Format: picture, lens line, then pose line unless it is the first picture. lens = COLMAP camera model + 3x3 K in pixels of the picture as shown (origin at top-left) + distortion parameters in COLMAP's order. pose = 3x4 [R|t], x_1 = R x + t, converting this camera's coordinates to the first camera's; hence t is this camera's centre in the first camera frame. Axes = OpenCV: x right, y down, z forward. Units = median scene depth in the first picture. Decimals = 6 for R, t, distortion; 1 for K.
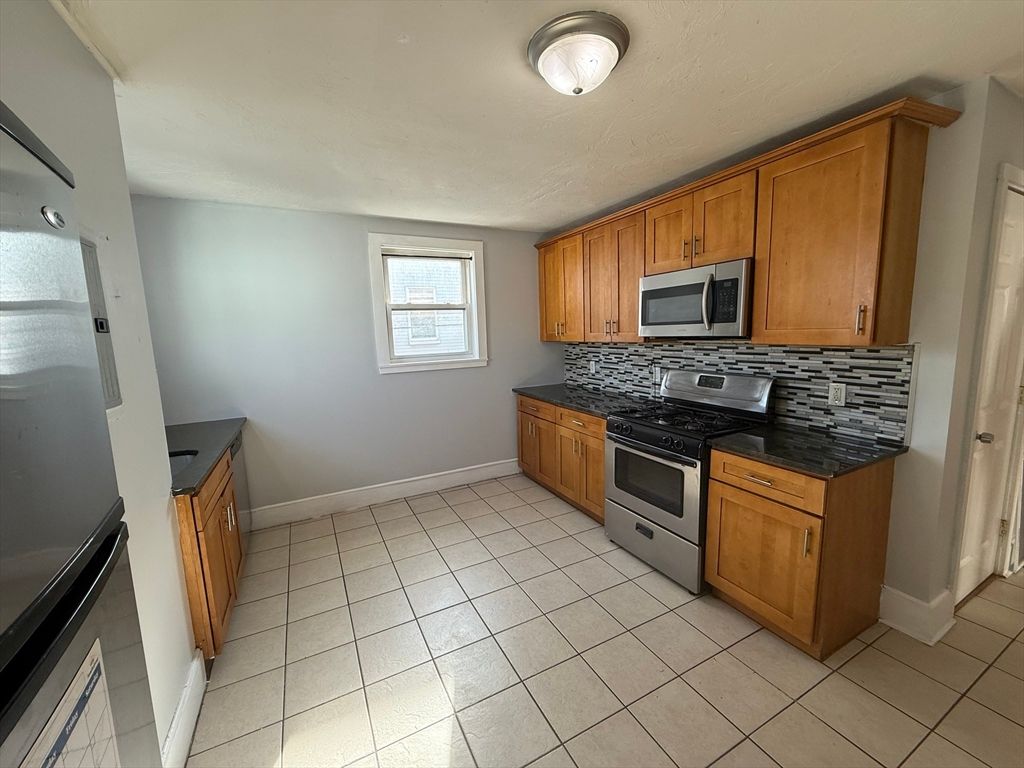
lens RADIAL K [[405.1, 0, 496.1], [0, 405.1, 388.3], [0, 0, 1]] dist [-0.007420, 0.000758]
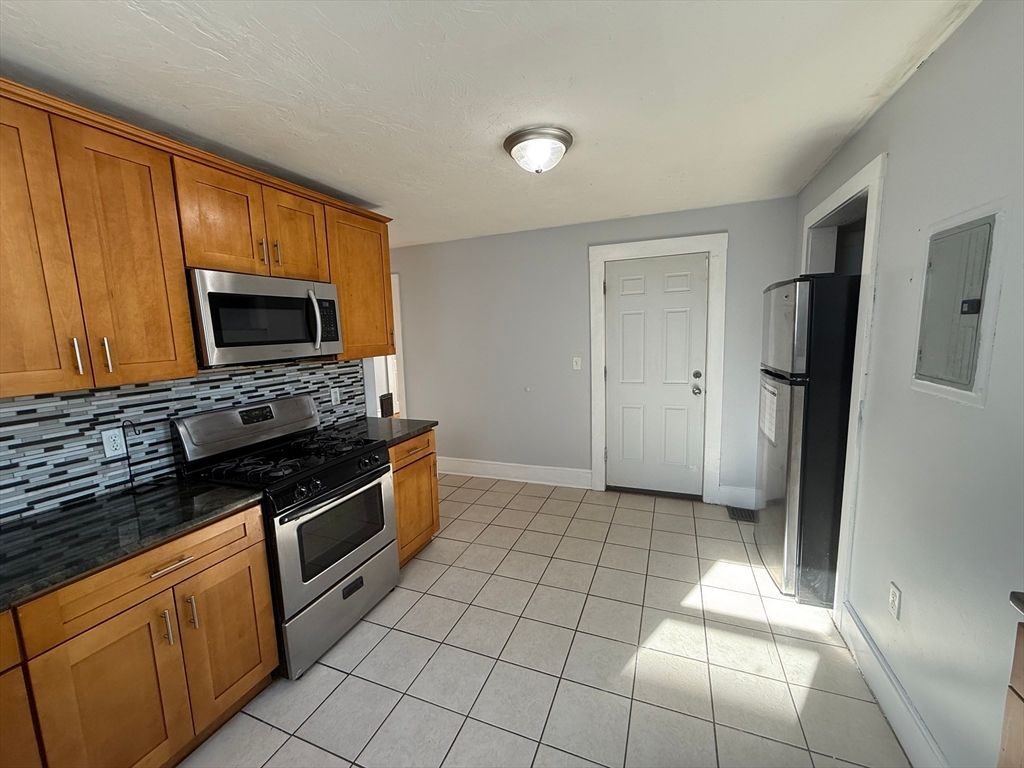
lens RADIAL K [[405.1, 0, 512.3], [0, 405.1, 384.7], [0, 0, 1]] dist [-0.007420, 0.000758]
pose [[-0.679132, -0.045781, 0.732587, -0.400991], [0.156020, 0.966243, 0.205019, -0.154168], [-0.717243, 0.253533, -0.649063, 1.077700]]
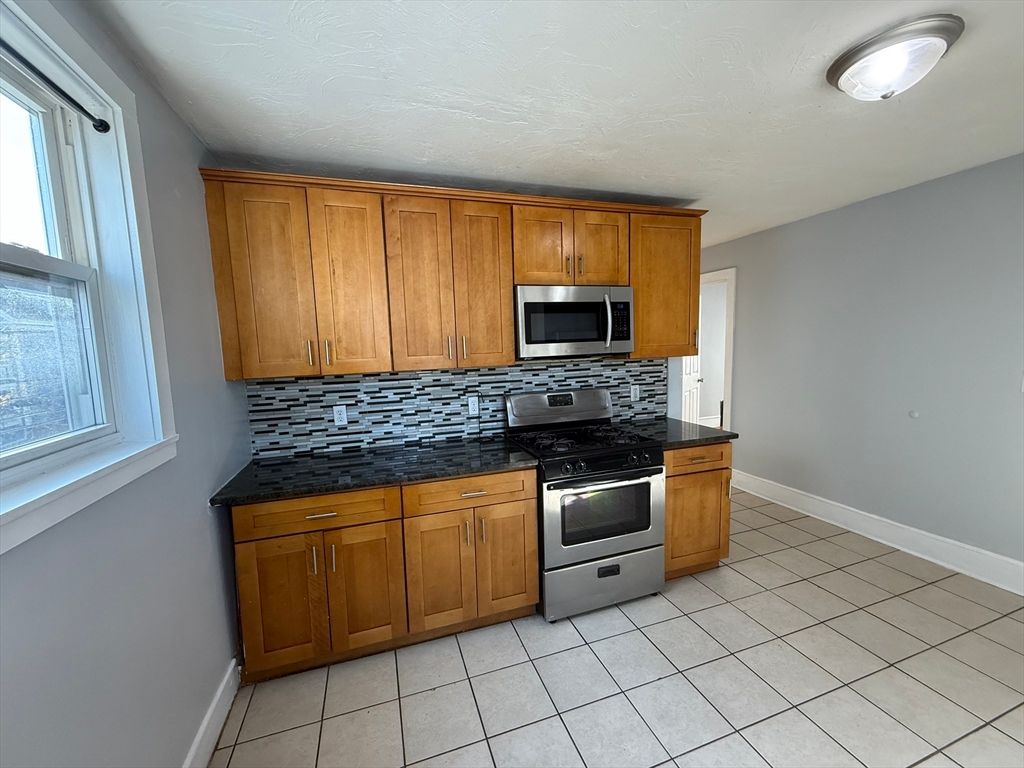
lens RADIAL K [[405.1, 0, 507.8], [0, 405.1, 385.3], [0, 0, 1]] dist [-0.007420, 0.000758]
pose [[0.123630, -0.074830, 0.989503, -0.457162], [0.168215, 0.984302, 0.053420, -0.121429], [-0.977967, 0.159845, 0.134276, 0.928117]]
